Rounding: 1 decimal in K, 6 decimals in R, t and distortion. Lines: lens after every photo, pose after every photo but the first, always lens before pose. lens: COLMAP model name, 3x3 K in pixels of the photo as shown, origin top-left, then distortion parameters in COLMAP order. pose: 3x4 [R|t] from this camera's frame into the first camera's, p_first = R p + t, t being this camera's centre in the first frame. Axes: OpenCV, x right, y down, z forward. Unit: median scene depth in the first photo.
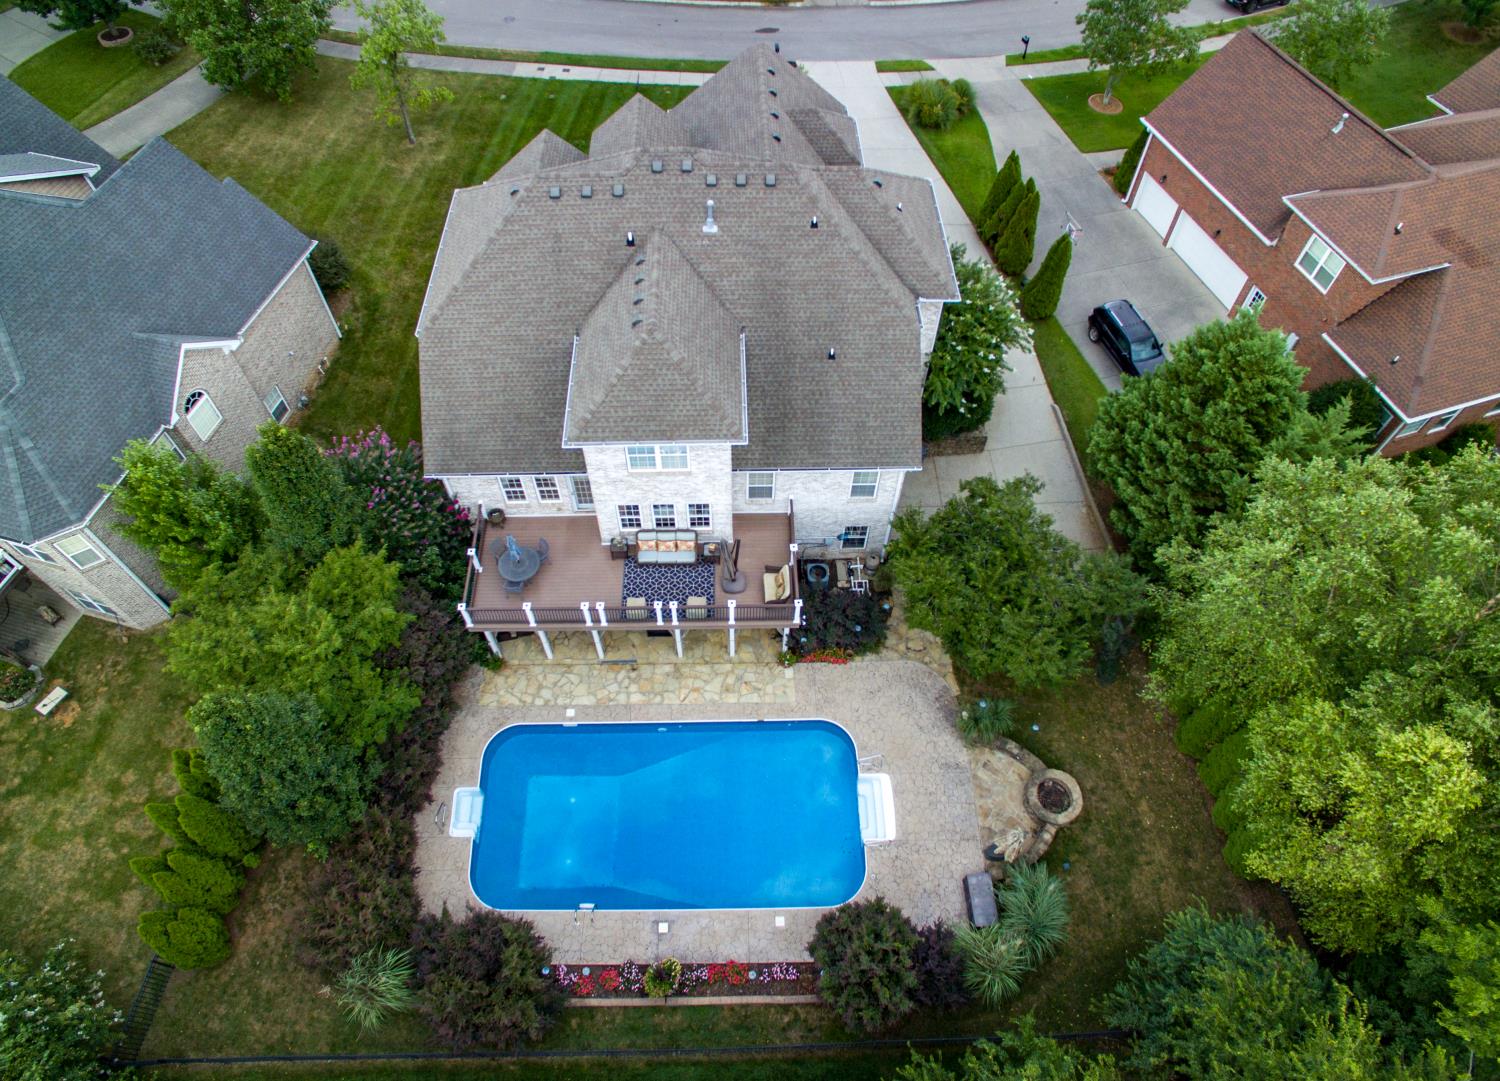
lens RADIAL K [[945.3, 0, 750.0], [0, 945.3, 540.5], [0, 0, 1]] dist [-0.116029, 0.087391]
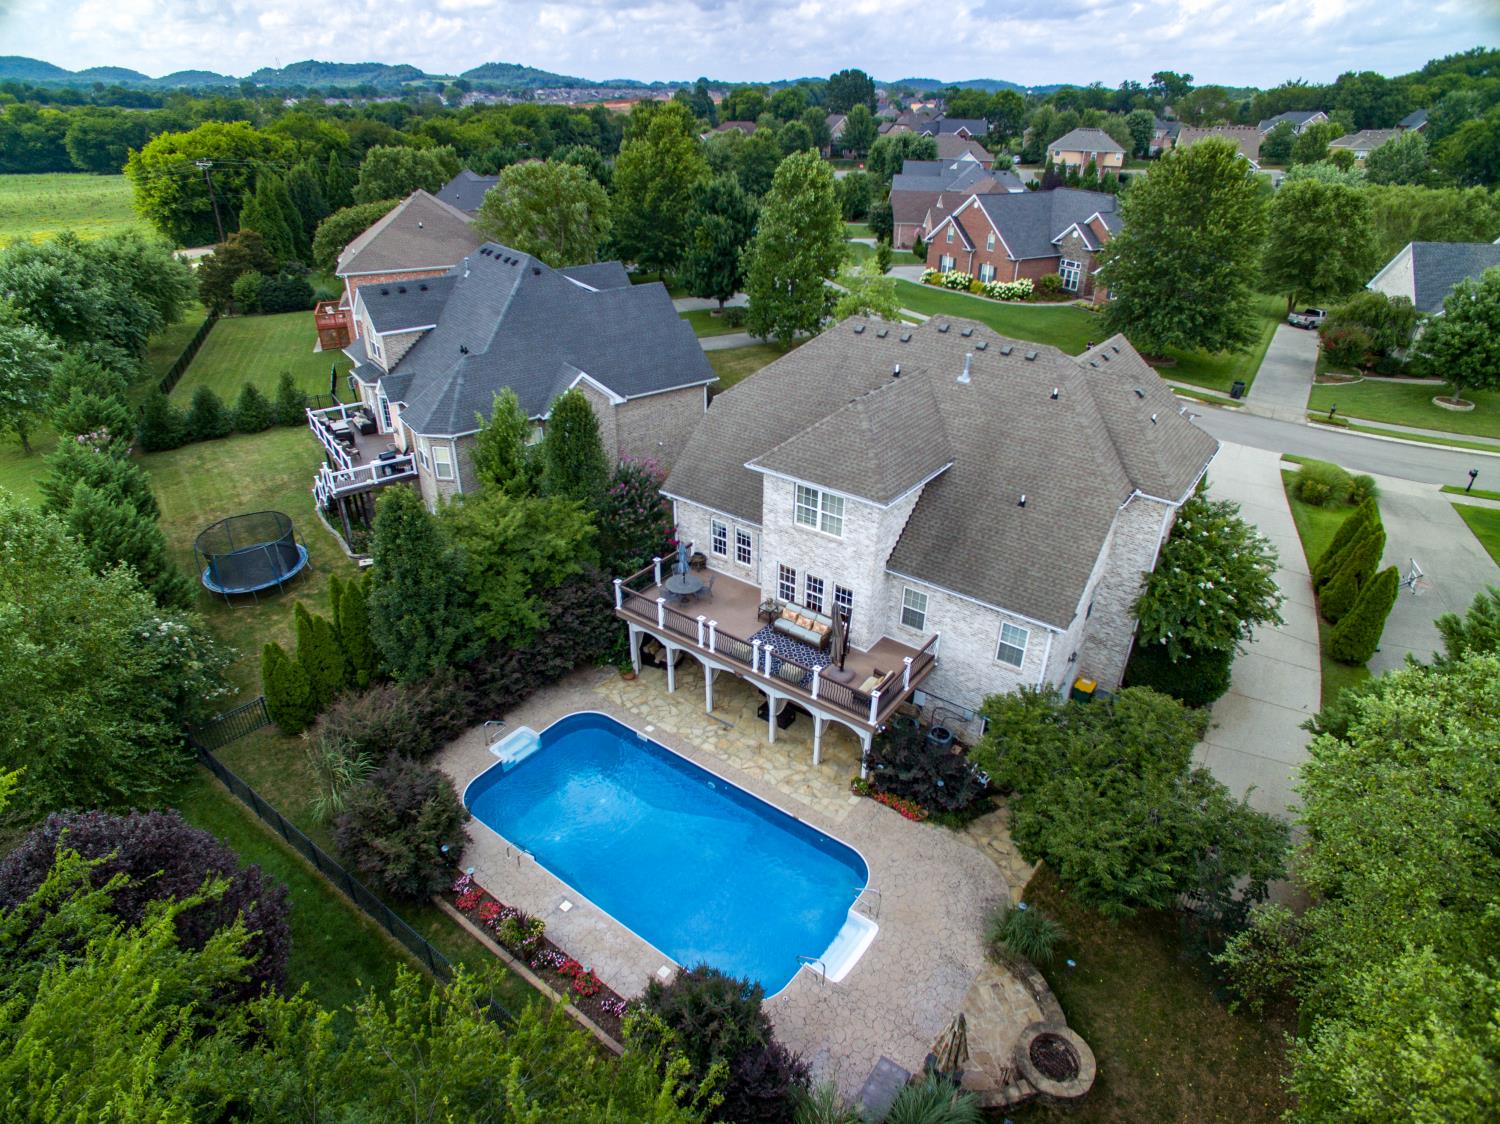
lens RADIAL K [[883.1, 0, 750.0], [0, 883.1, 562.0], [0, 0, 1]] dist [-0.129216, 0.103519]
pose [[0.784740, 0.298443, -0.543245, 0.362296], [-0.513447, 0.803965, -0.300020, 0.267681], [0.347211, 0.514366, 0.784138, 0.188296]]
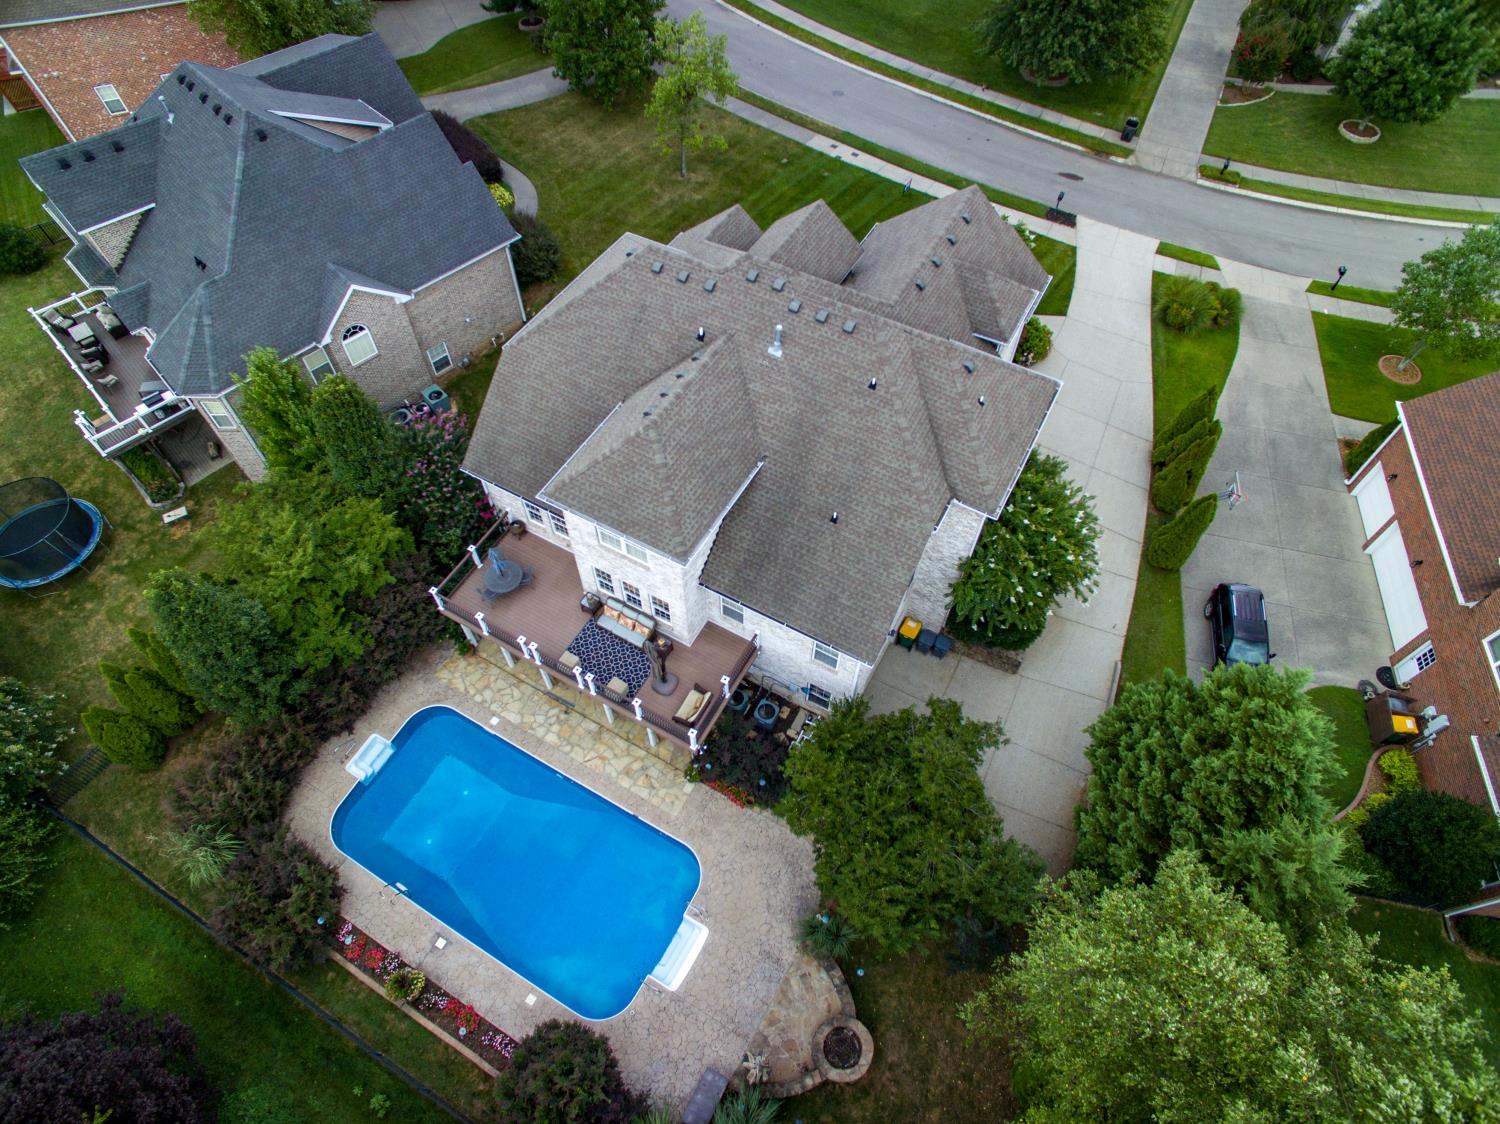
lens RADIAL K [[883.1, 0, 750.0], [0, 883.1, 562.0], [0, 0, 1]] dist [-0.129216, 0.103519]
pose [[0.858892, 0.418613, -0.295072, 0.279103], [-0.420607, 0.905258, 0.059972, -0.164689], [0.292222, 0.072601, 0.953591, 0.117151]]
